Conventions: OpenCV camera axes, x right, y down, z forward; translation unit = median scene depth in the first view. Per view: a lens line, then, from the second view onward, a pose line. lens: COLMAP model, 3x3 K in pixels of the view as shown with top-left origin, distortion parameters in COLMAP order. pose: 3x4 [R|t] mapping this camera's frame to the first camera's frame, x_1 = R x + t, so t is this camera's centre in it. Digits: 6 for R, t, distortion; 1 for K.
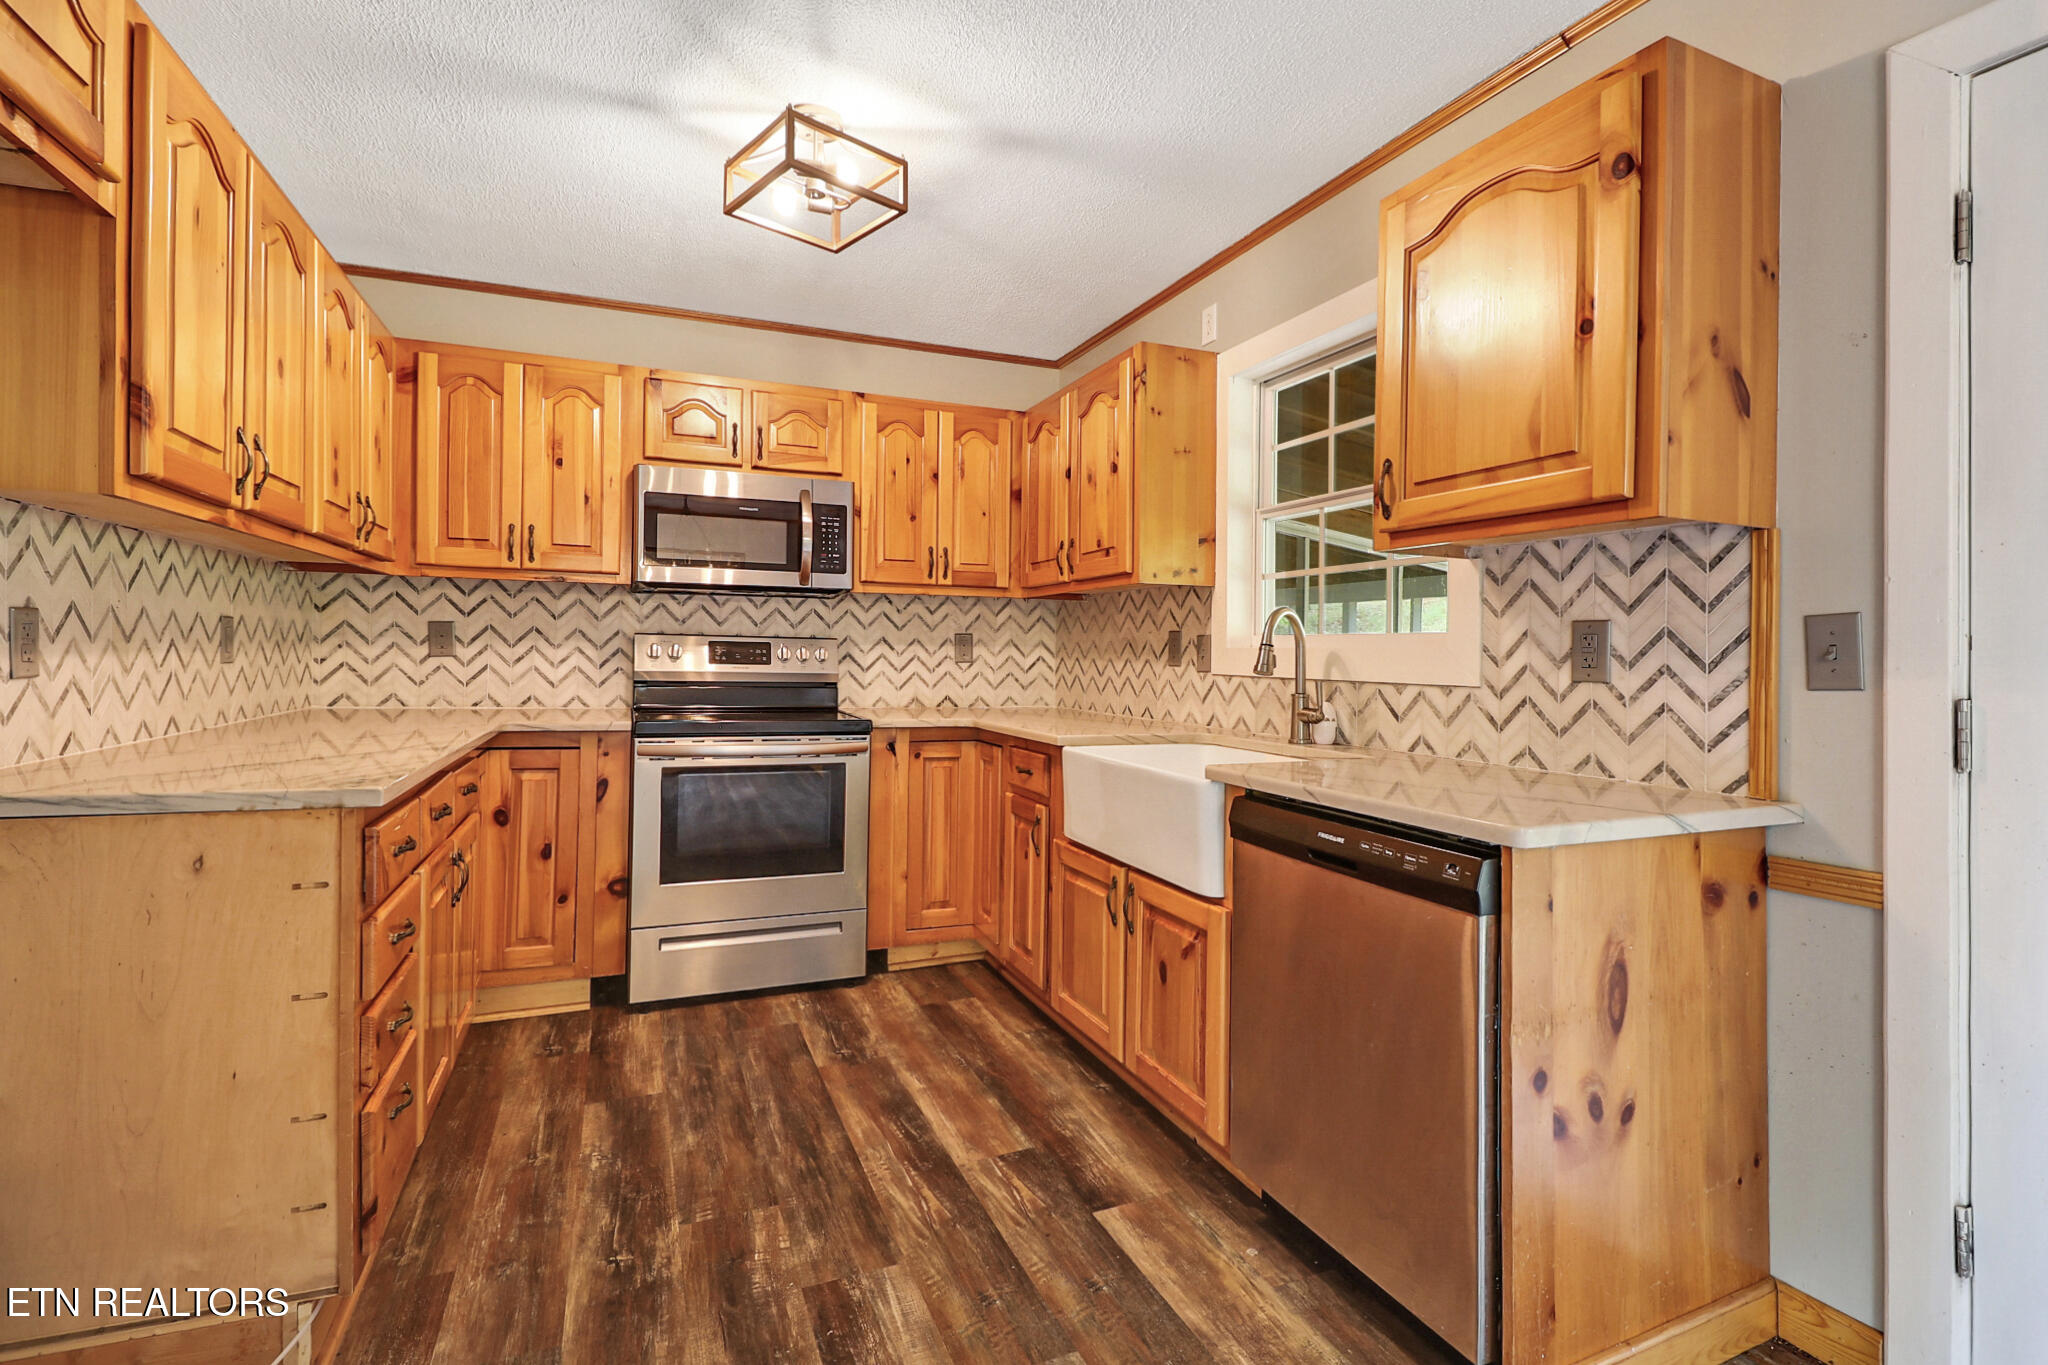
lens RADIAL K [[940.8, 0, 996.5], [0, 940.8, 653.0], [0, 0, 1]] dist [-0.001516, -0.014996]
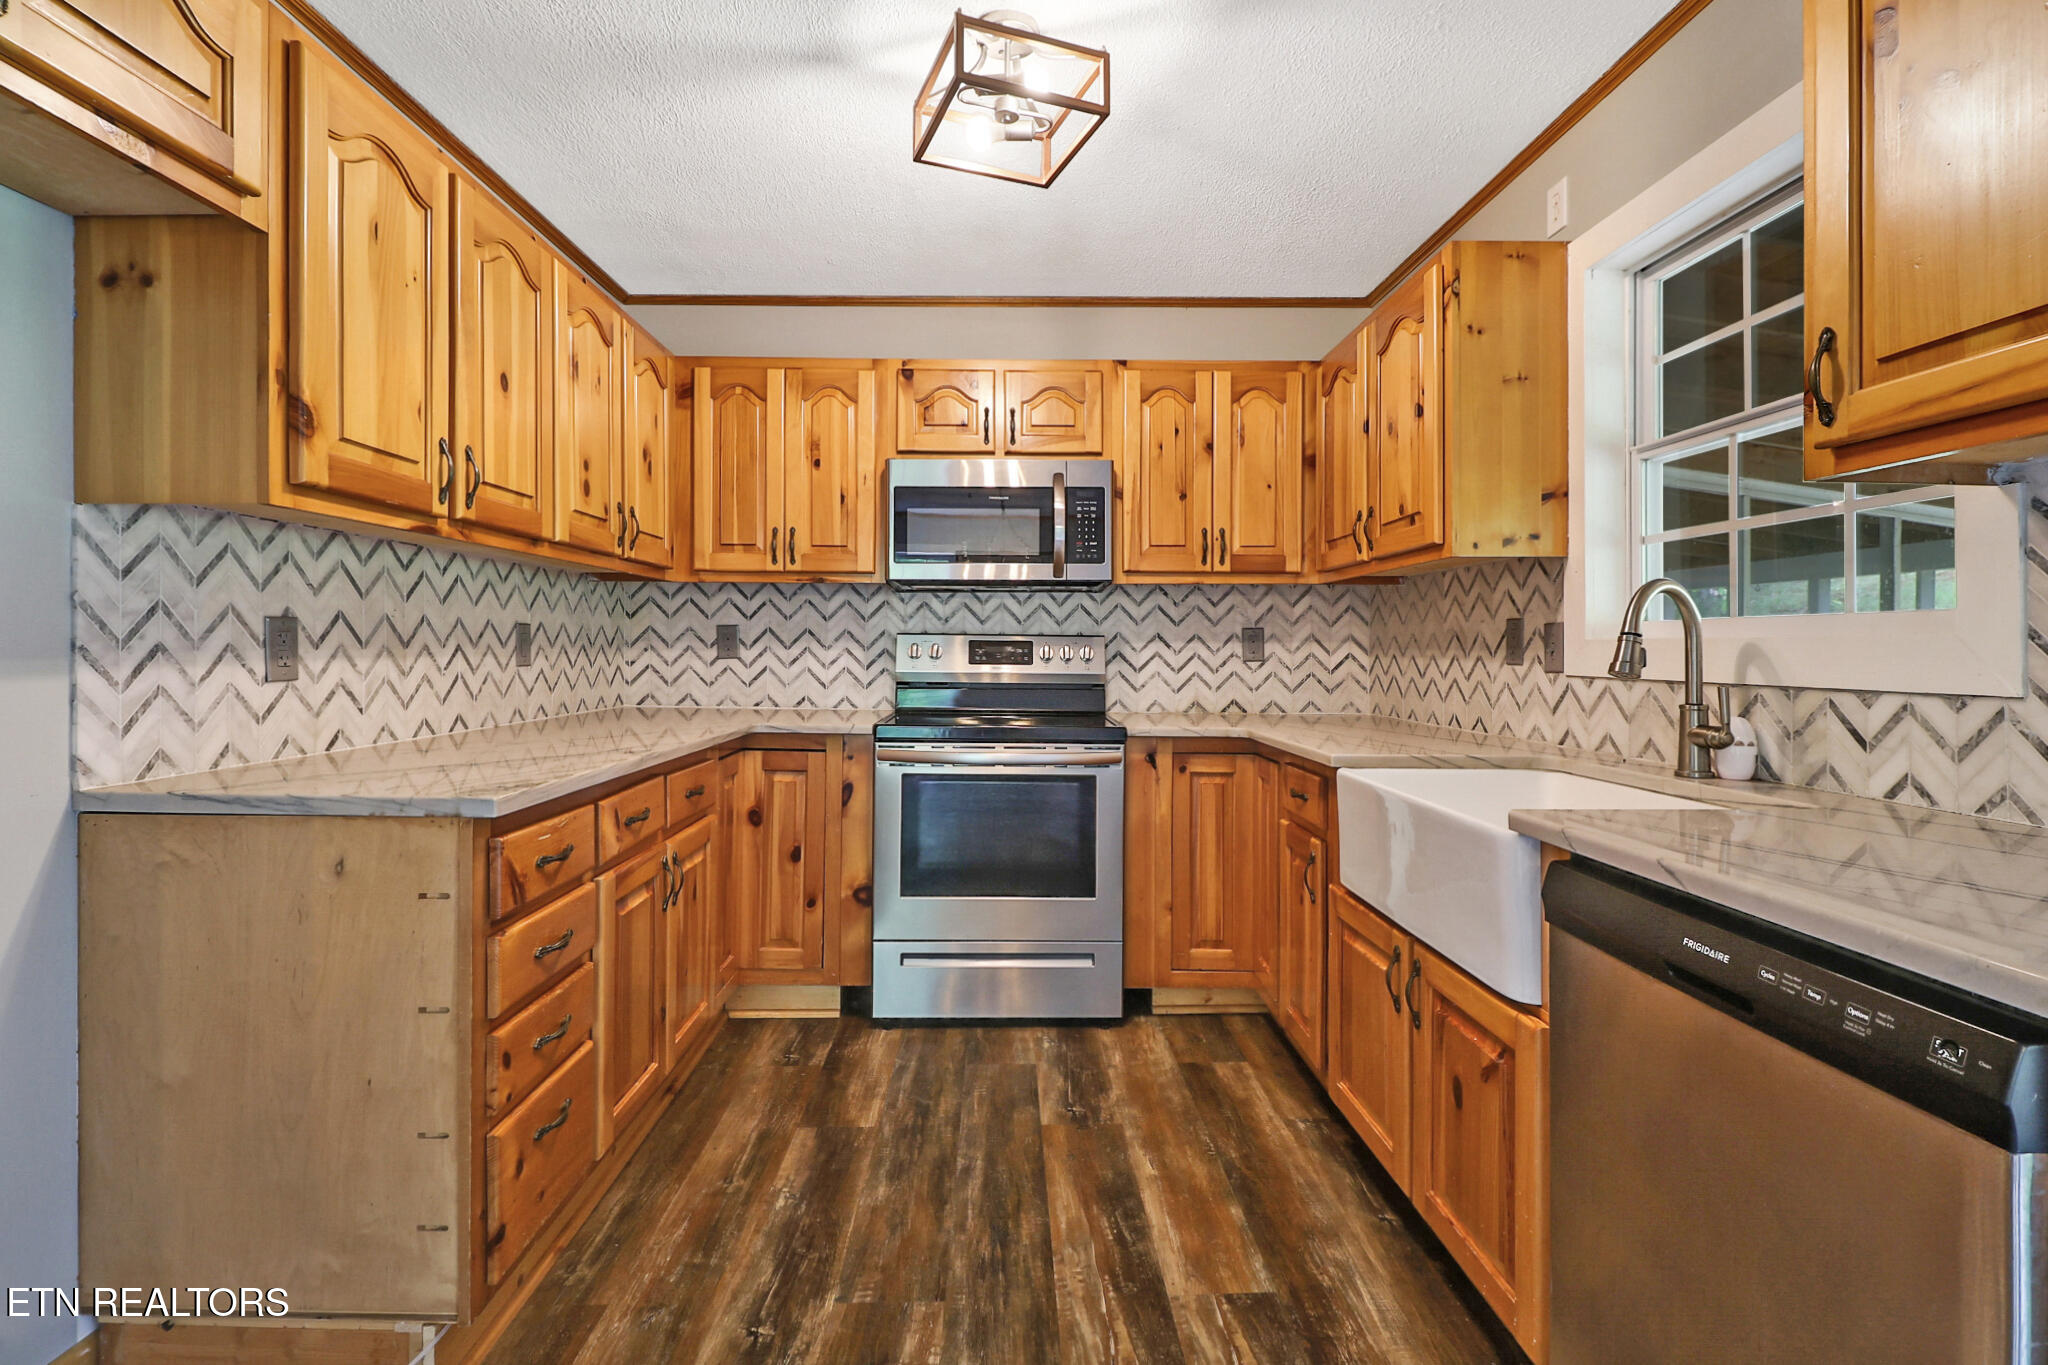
lens RADIAL K [[940.8, 0, 996.5], [0, 940.8, 653.0], [0, 0, 1]] dist [-0.001516, -0.014996]
pose [[0.931421, -0.008820, -0.363836, 0.082681], [0.009155, 0.999958, -0.000805, 0.001344], [0.363828, -0.002582, 0.931463, 0.151899]]
